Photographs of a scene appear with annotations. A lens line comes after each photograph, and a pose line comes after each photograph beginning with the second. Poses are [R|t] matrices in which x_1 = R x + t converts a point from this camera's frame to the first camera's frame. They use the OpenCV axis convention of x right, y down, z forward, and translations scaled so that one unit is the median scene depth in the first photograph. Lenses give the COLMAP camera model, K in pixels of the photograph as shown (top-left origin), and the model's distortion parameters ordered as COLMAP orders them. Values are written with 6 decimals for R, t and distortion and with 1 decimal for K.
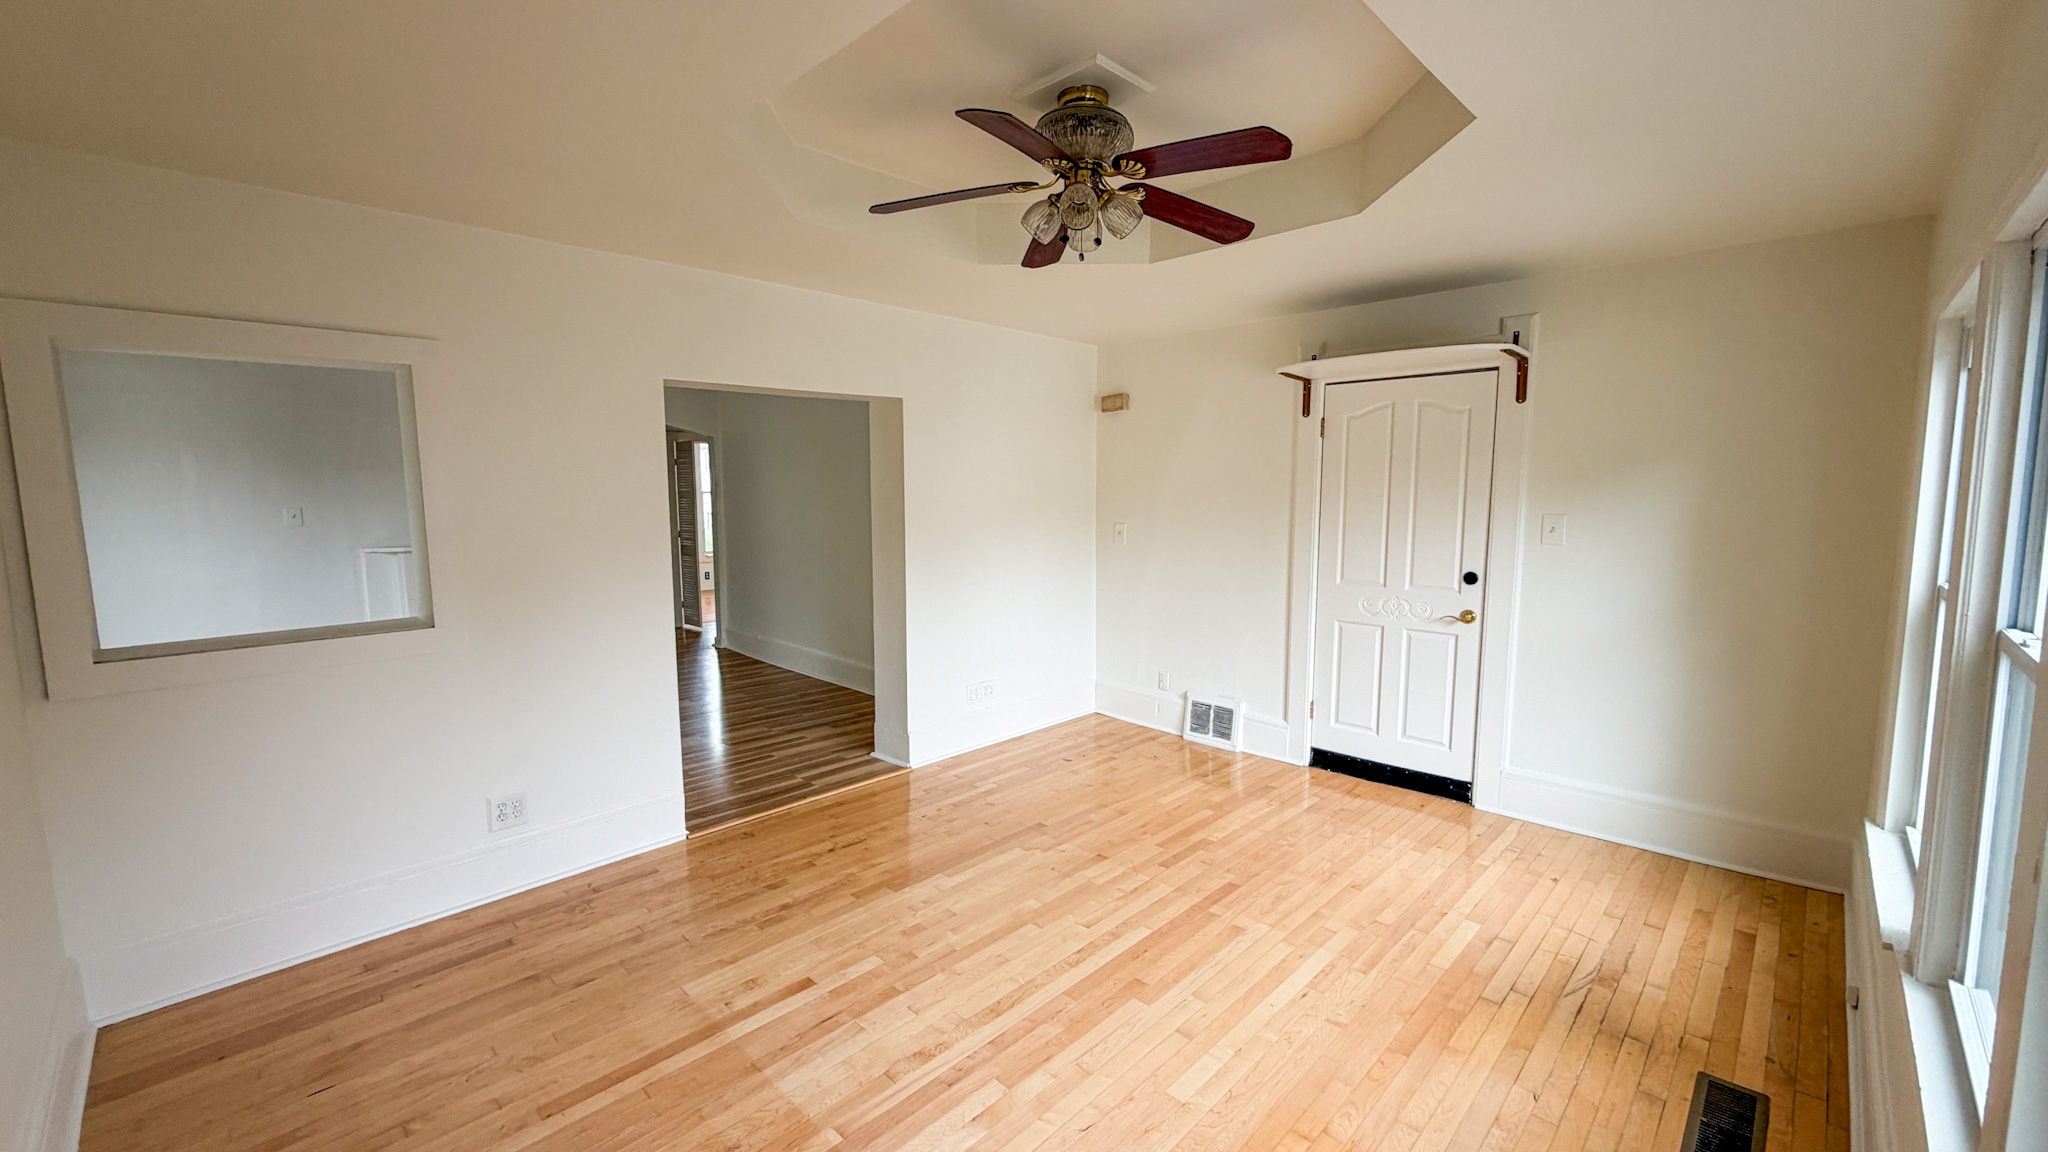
lens RADIAL K [[812.6, 0, 1016.1], [0, 812.6, 569.2], [0, 0, 1]] dist [0.004431, 0.000290]
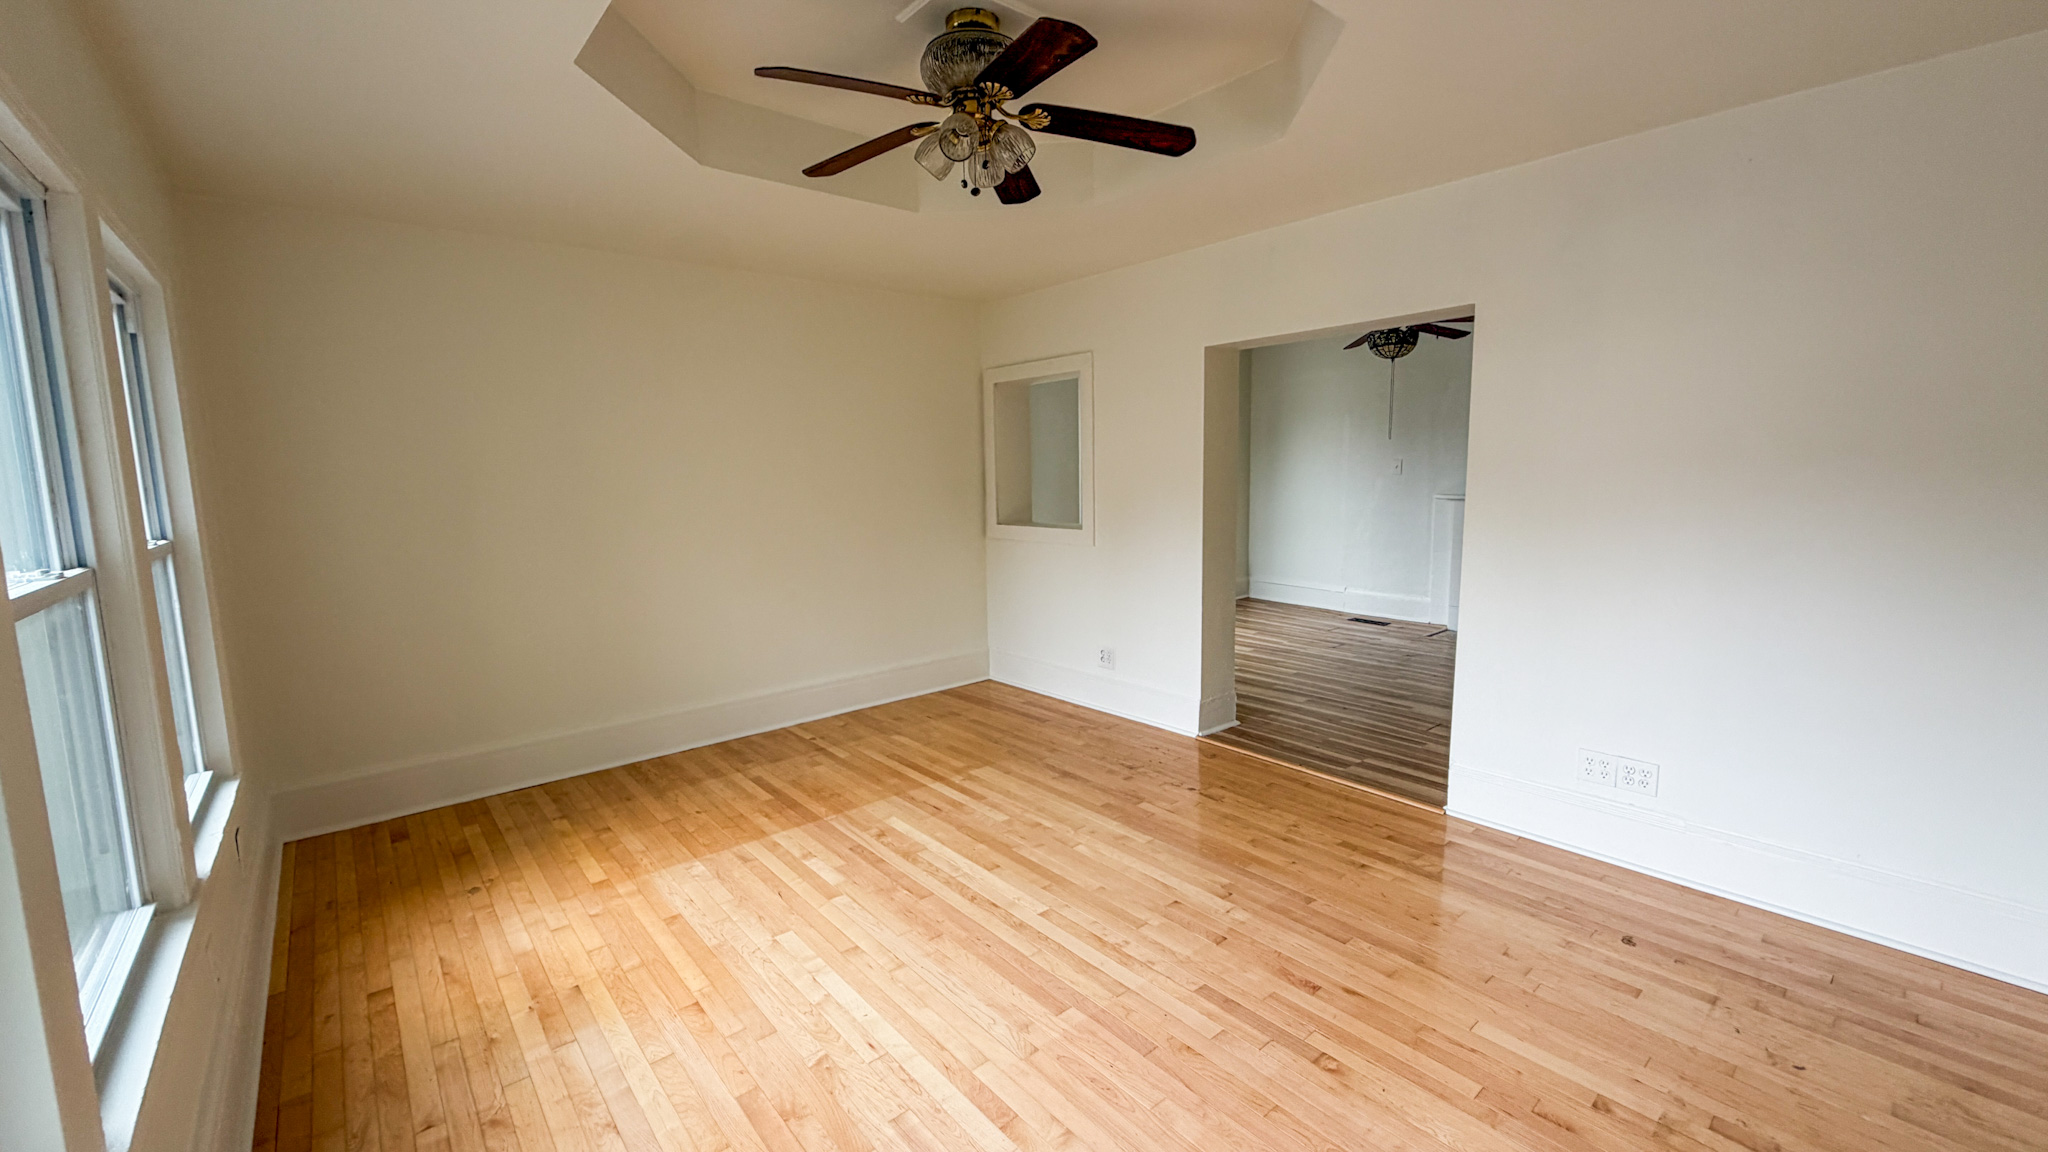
lens RADIAL K [[812.6, 0, 1020.8], [0, 812.6, 578.2], [0, 0, 1]] dist [0.004431, 0.000290]
pose [[-0.080516, 0.143444, -0.986378, 0.799528], [-0.082796, 0.985208, 0.150032, -0.059079], [0.993309, 0.093749, -0.067449, 0.853511]]
